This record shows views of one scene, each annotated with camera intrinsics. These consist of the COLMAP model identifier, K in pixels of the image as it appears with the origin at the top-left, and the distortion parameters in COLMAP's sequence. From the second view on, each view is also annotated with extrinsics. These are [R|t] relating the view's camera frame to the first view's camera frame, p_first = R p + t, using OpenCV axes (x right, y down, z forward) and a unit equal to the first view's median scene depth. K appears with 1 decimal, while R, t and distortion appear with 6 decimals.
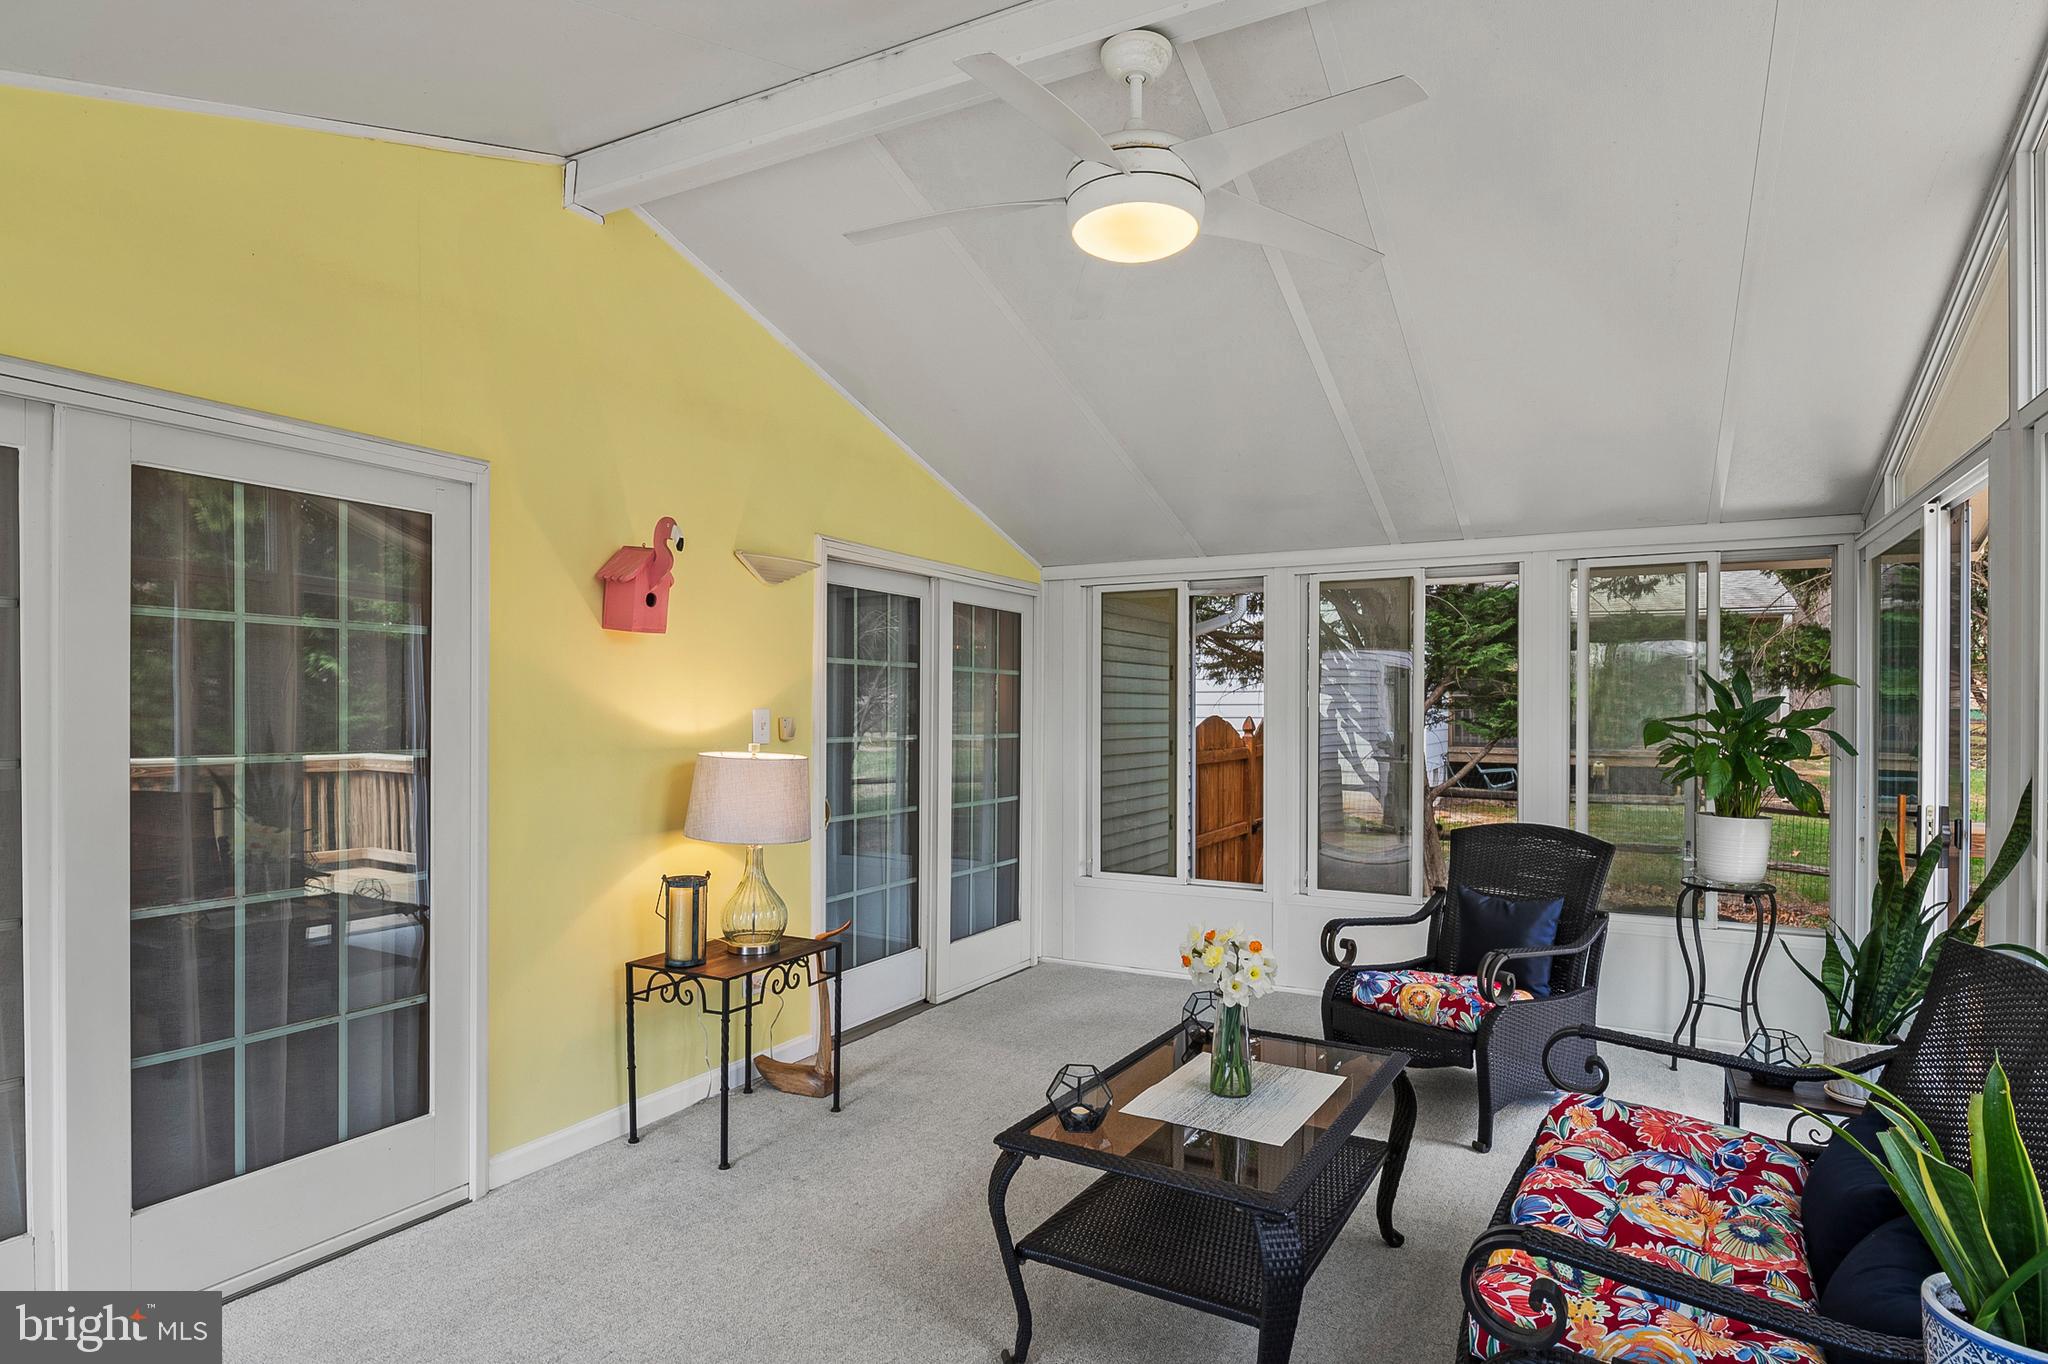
lens RADIAL K [[1113.1, 0, 1027.6], [0, 1113.1, 703.0], [0, 0, 1]] dist [0.003131, -0.002454]
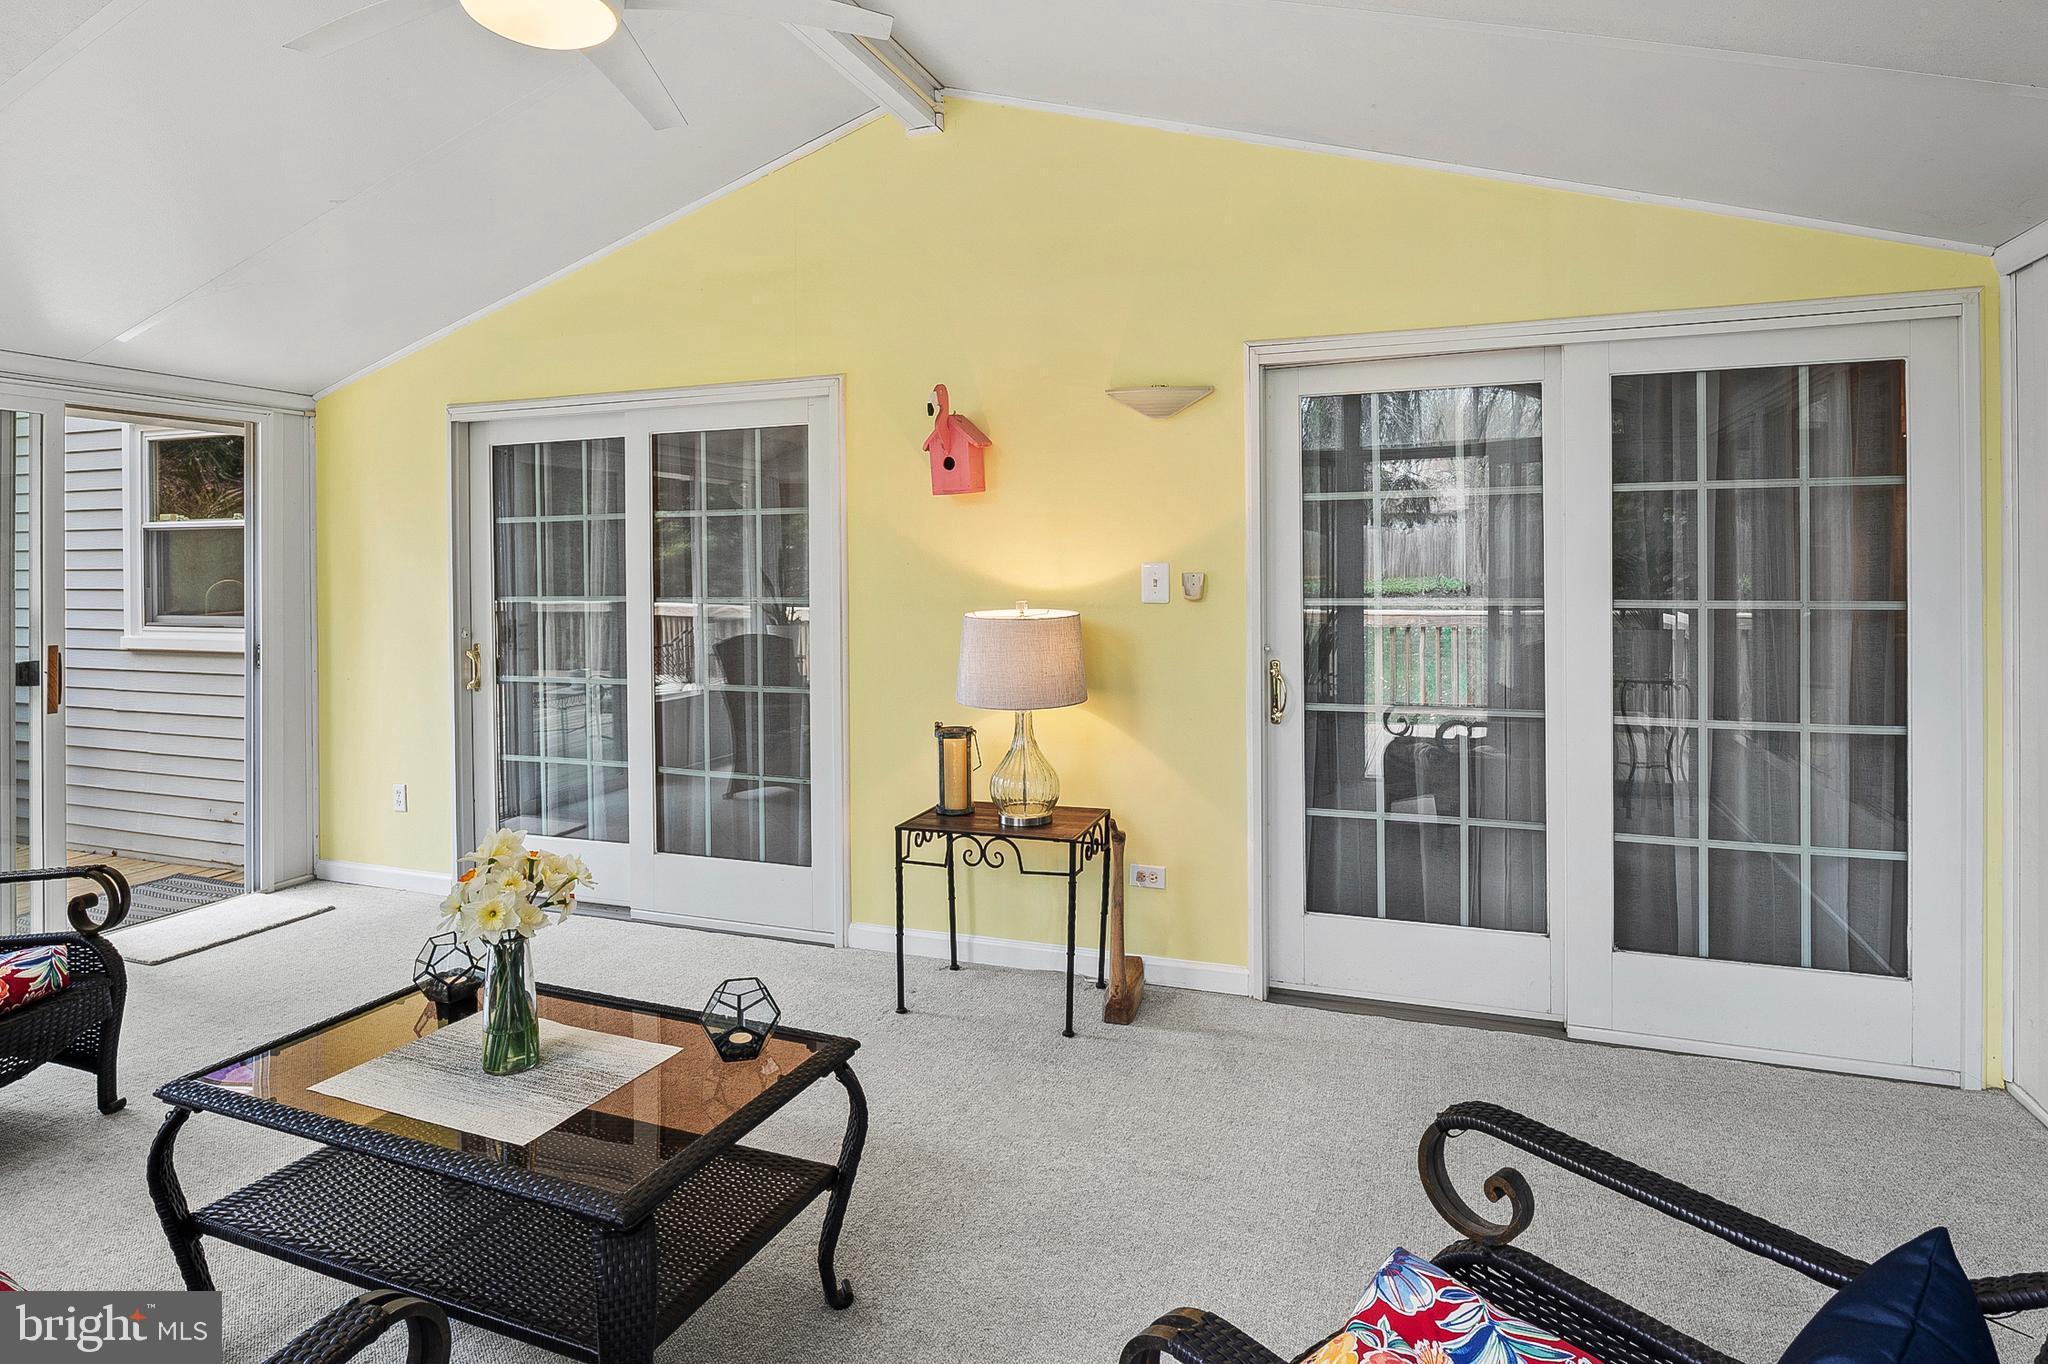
lens RADIAL K [[1113.1, 0, 1033.3], [0, 1113.1, 579.3], [0, 0, 1]] dist [0.003131, -0.002454]
pose [[0.148009, -0.009598, -0.988939, 0.704640], [0.012036, 0.999896, -0.007903, 0.027207], [0.988913, -0.010733, 0.148109, 0.900297]]
